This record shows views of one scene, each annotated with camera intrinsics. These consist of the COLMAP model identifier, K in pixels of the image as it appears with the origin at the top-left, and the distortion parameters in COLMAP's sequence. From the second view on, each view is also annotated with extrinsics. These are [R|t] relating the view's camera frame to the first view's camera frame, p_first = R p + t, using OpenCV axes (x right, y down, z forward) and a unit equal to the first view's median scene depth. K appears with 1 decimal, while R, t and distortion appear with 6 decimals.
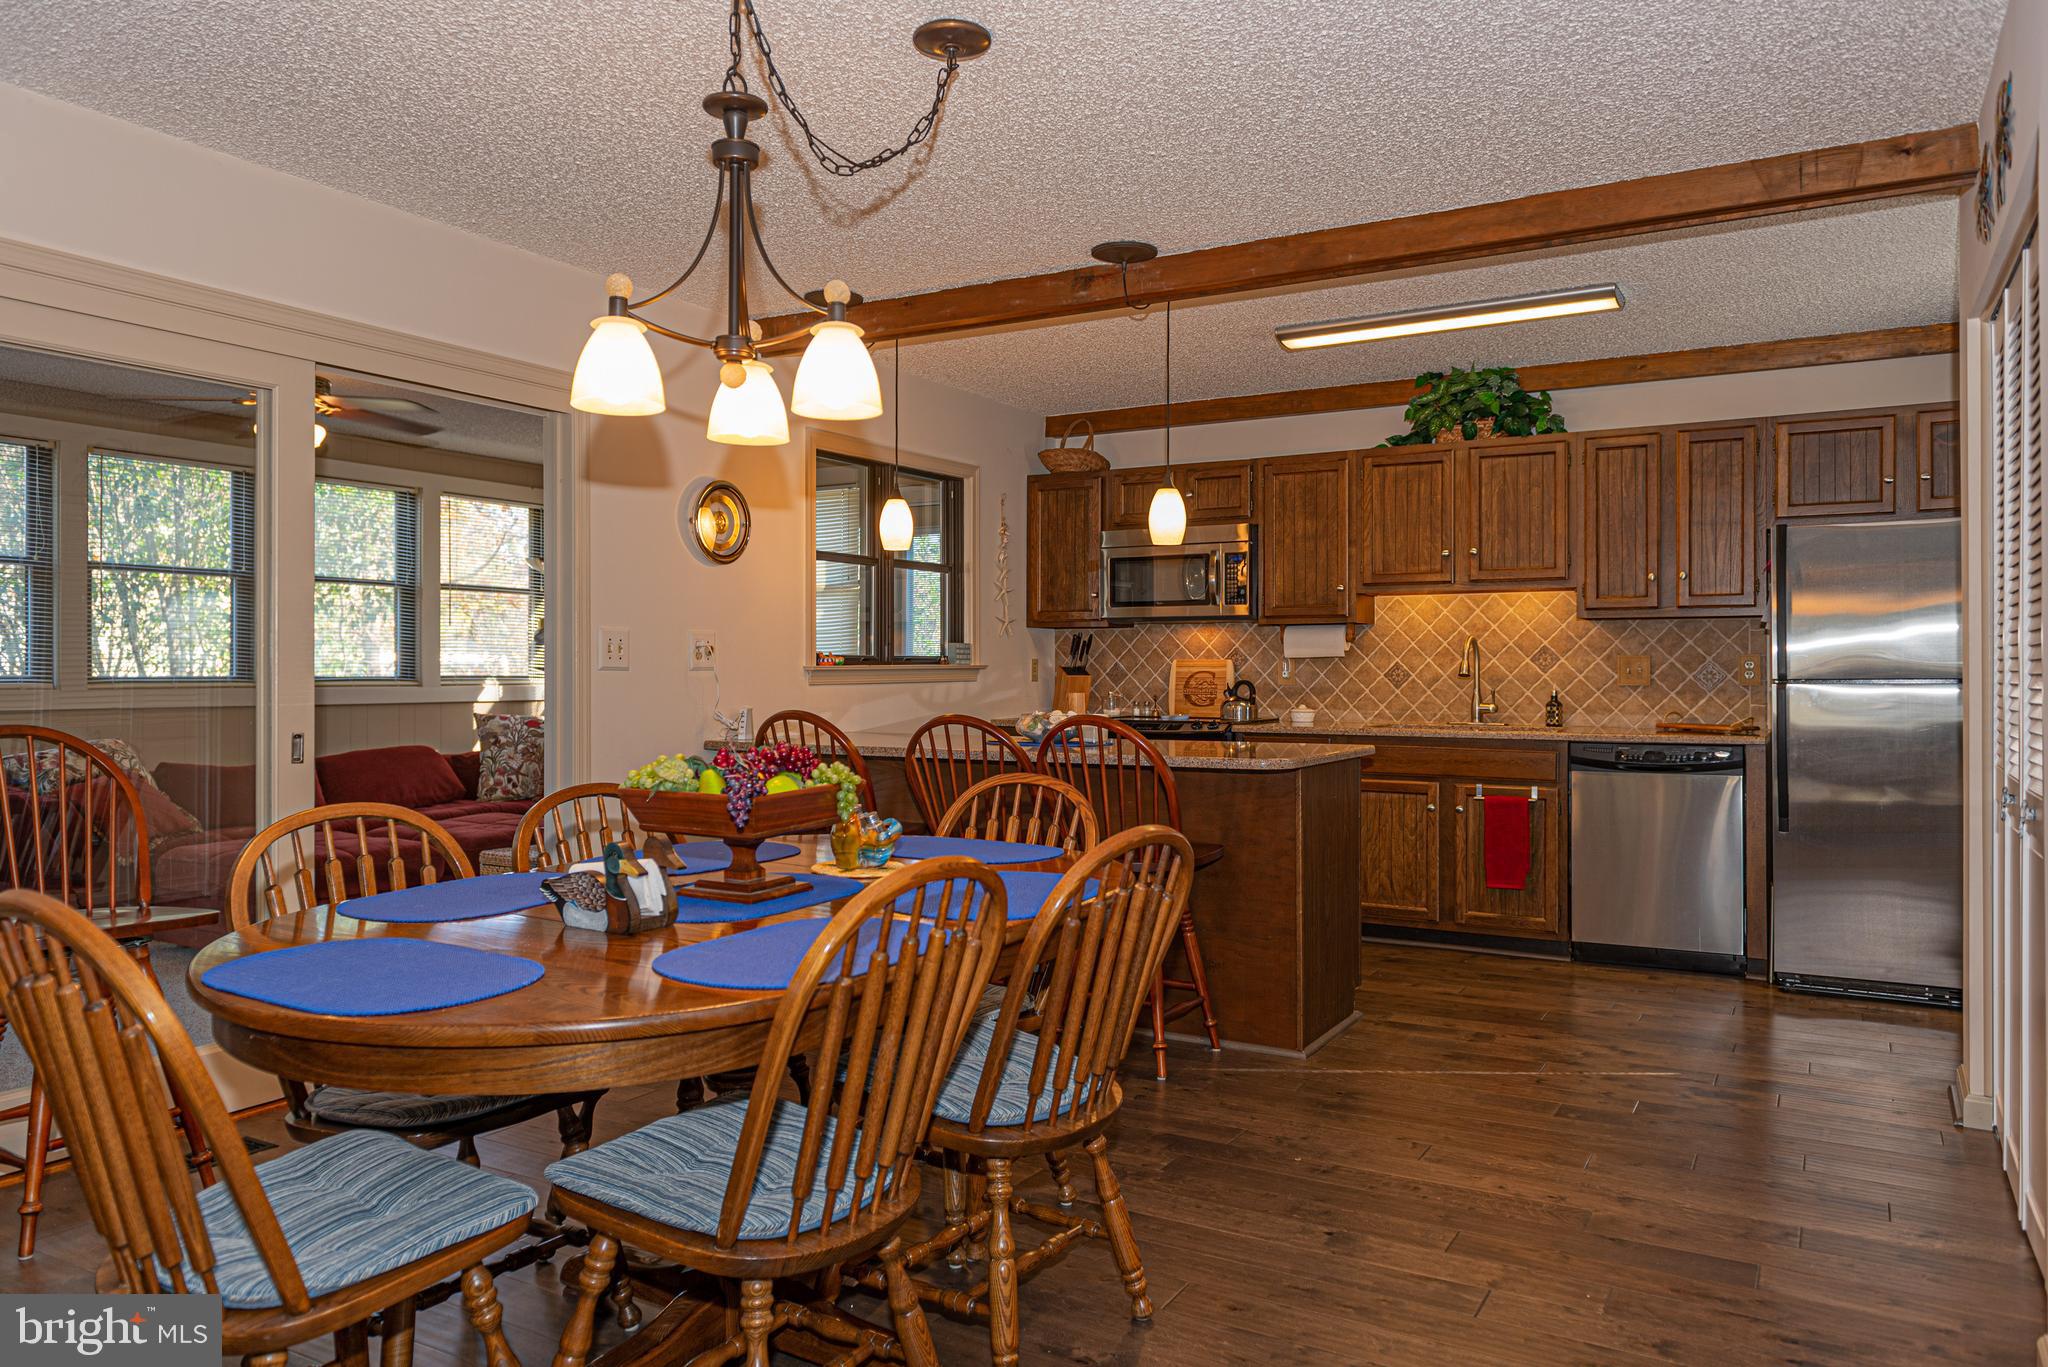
lens RADIAL K [[1403.1, 0, 1027.3], [0, 1403.1, 677.8], [0, 0, 1]] dist [-0.002960, -0.001260]
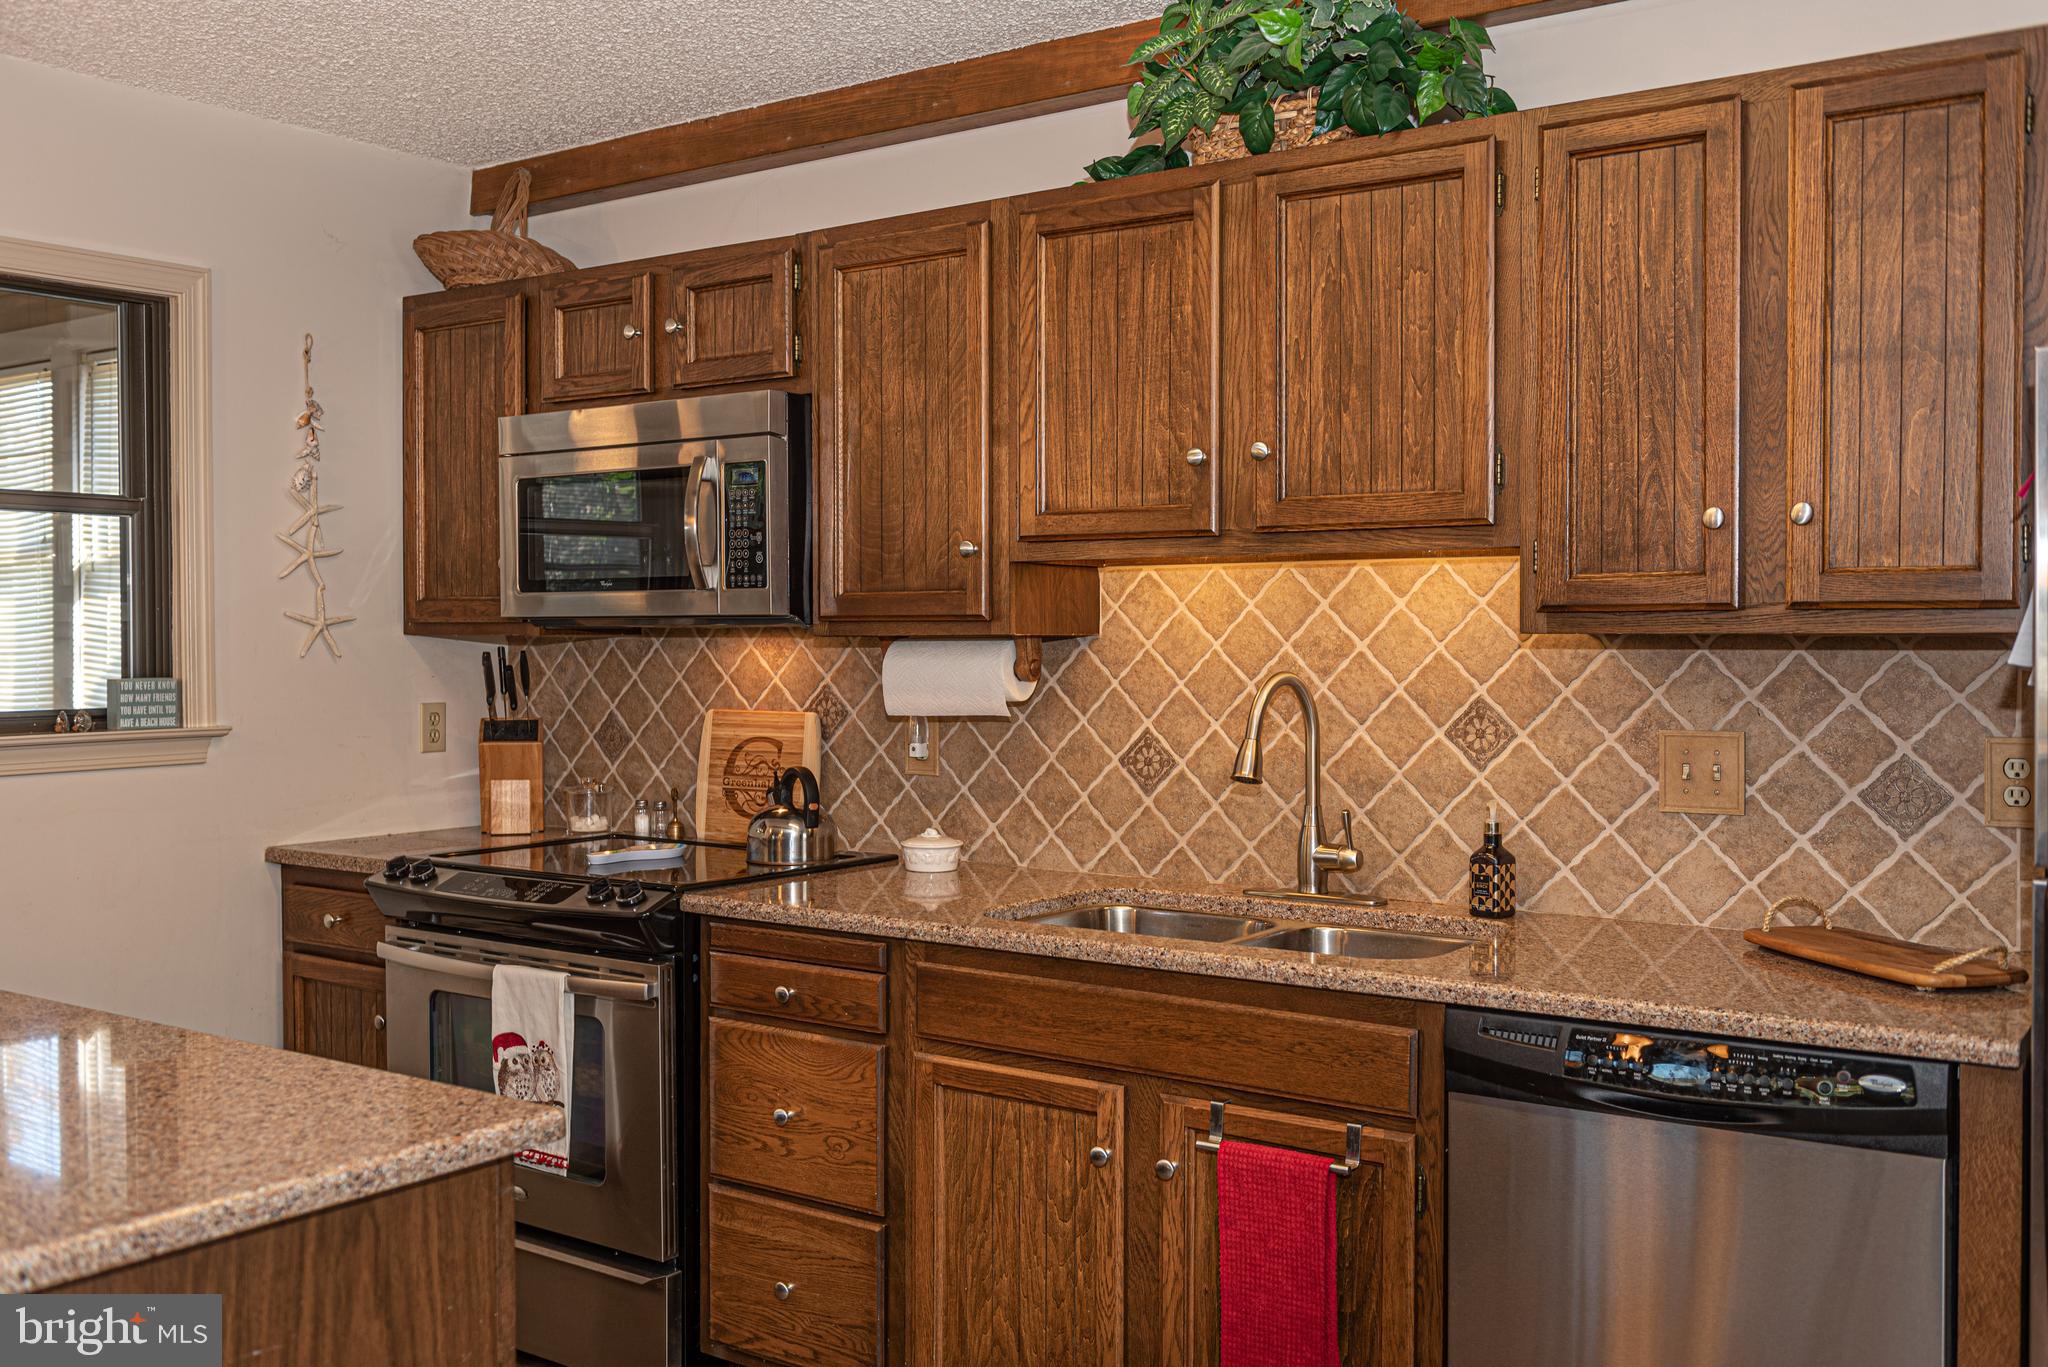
lens RADIAL K [[1864.0, 0, 1023.4], [0, 1864.0, 687.5], [0, 0, 1]] dist [-0.009177, 0.011154]
pose [[0.995363, 0.001313, -0.096180, 0.299330], [0.000876, 0.999742, 0.022714, -0.038050], [0.096185, -0.022693, 0.995105, 0.493315]]
